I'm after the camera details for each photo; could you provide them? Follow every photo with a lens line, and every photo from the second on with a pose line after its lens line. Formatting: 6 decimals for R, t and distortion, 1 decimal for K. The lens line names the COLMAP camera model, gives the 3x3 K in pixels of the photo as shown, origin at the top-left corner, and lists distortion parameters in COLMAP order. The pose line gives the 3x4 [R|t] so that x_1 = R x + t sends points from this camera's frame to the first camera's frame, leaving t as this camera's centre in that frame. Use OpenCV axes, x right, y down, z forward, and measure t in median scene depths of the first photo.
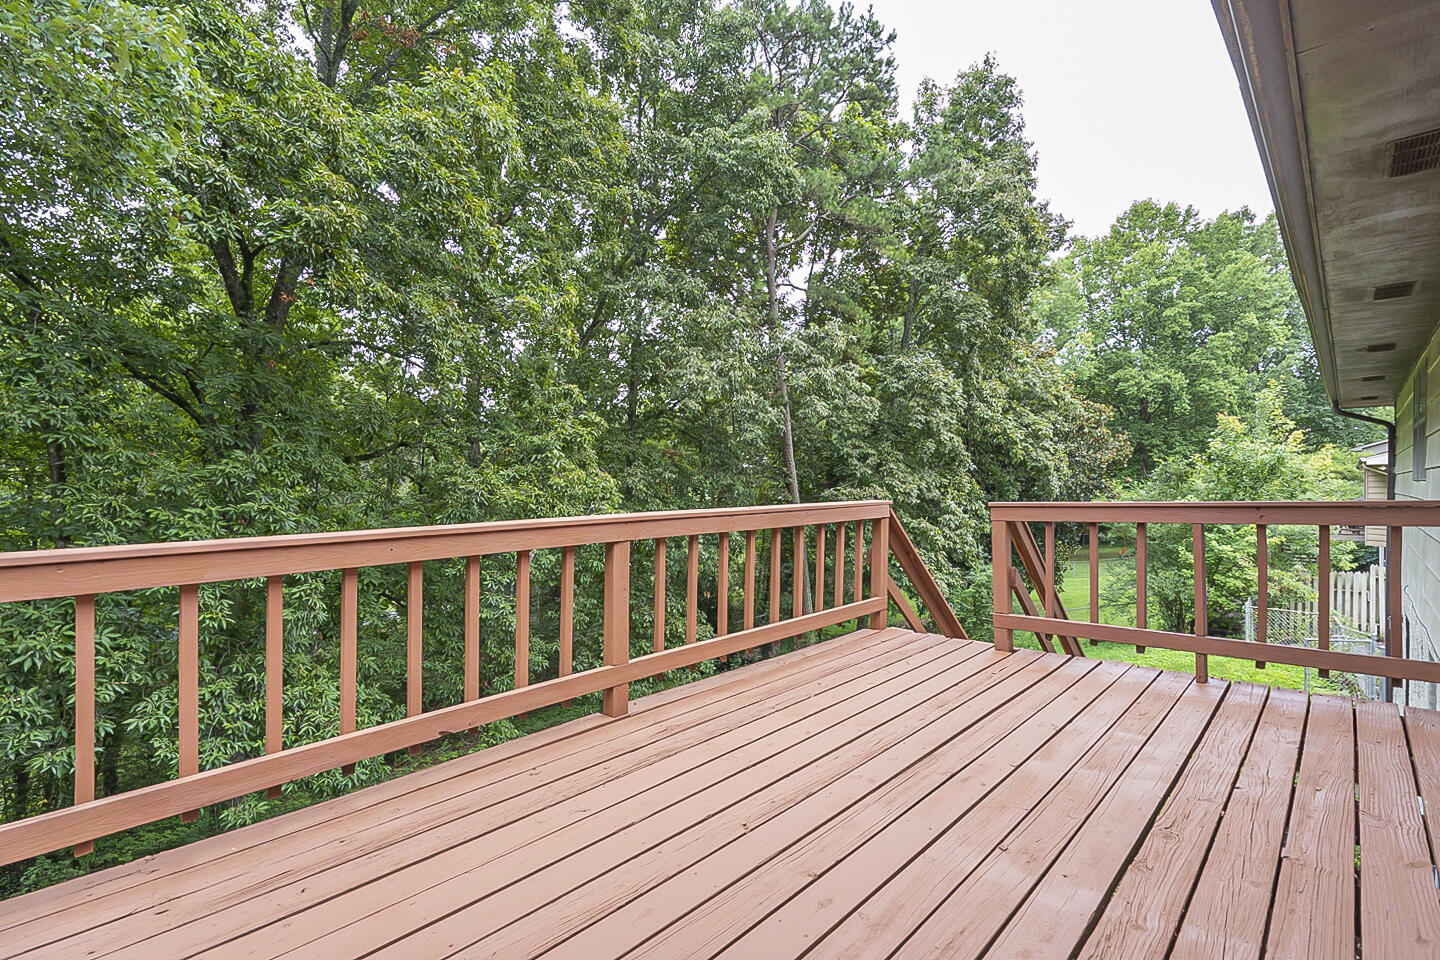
lens RADIAL K [[659.0, 0, 720.3], [0, 659.0, 483.7], [0, 0, 1]] dist [-0.005274, -0.000448]
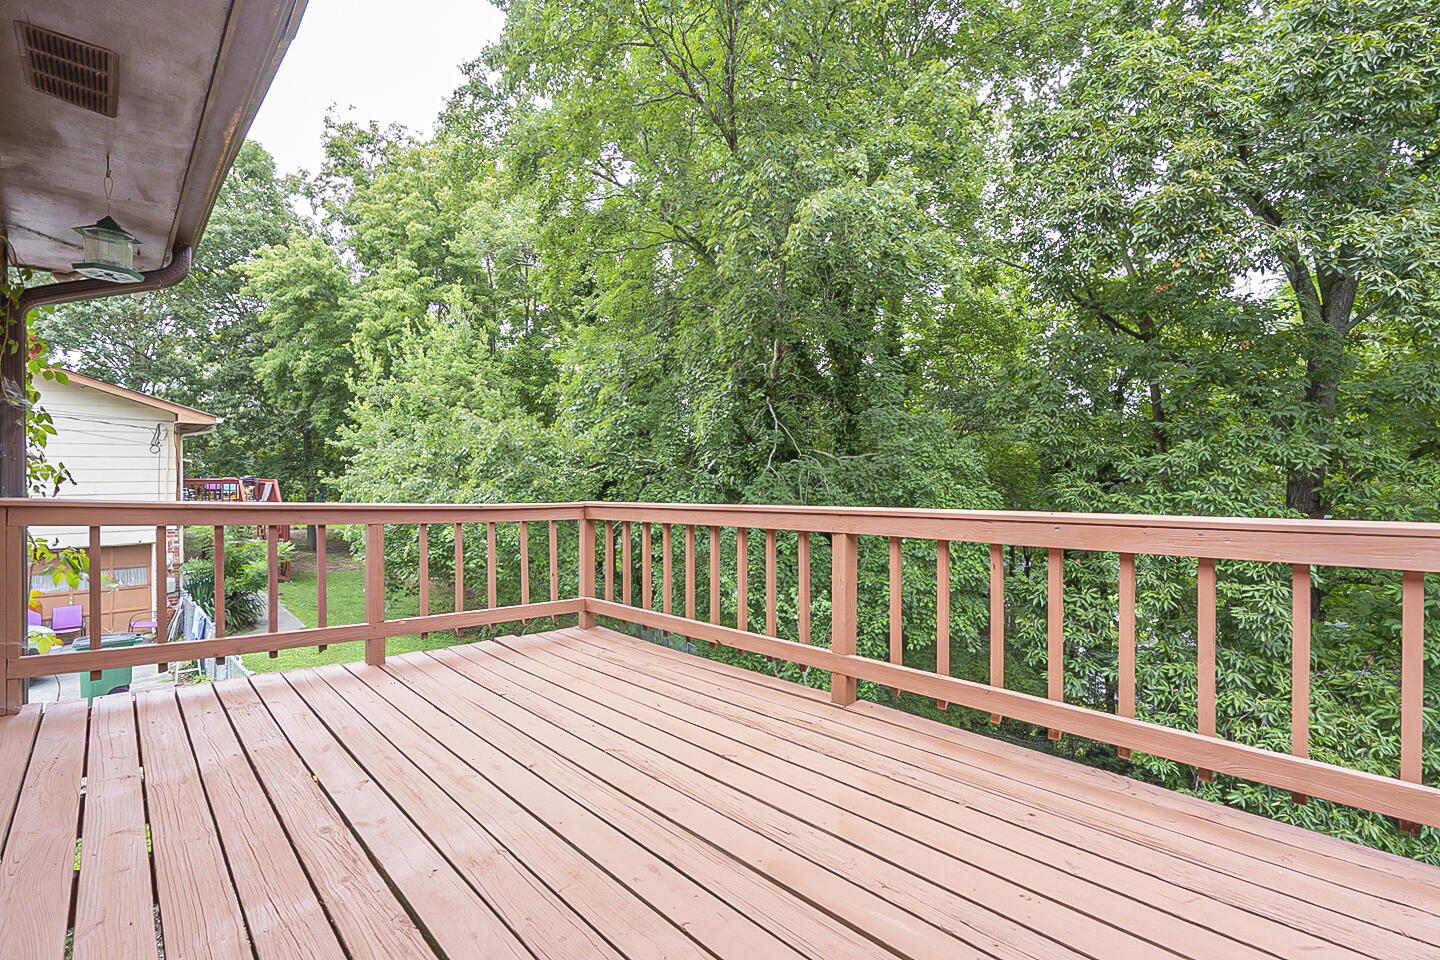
lens RADIAL K [[659.0, 0, 720.4], [0, 659.0, 478.7], [0, 0, 1]] dist [-0.005274, -0.000448]
pose [[-0.051088, 0.010272, -0.998641, 0.342320], [0.004678, 0.999939, 0.010047, -0.004073], [0.998683, -0.004159, -0.051133, 0.338573]]
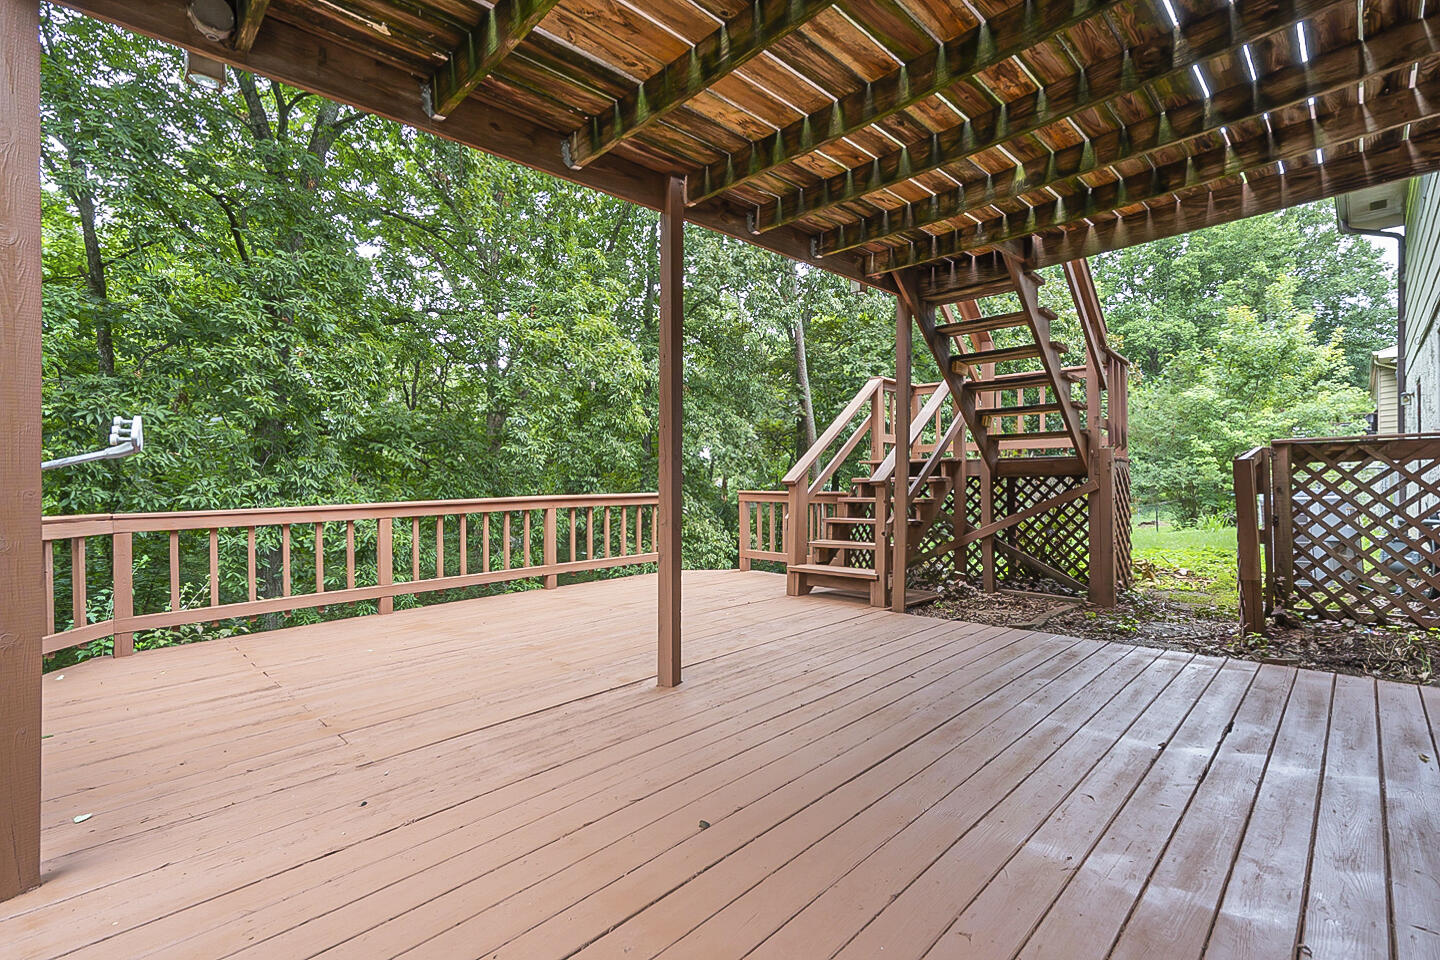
lens RADIAL K [[659.0, 0, 721.1], [0, 659.0, 478.1], [0, 0, 1]] dist [-0.005274, -0.000448]
pose [[0.999905, -0.009007, -0.010412, -0.030382], [0.008969, 0.999953, -0.003703, 0.334605], [0.010445, 0.003610, 0.999939, -0.035972]]
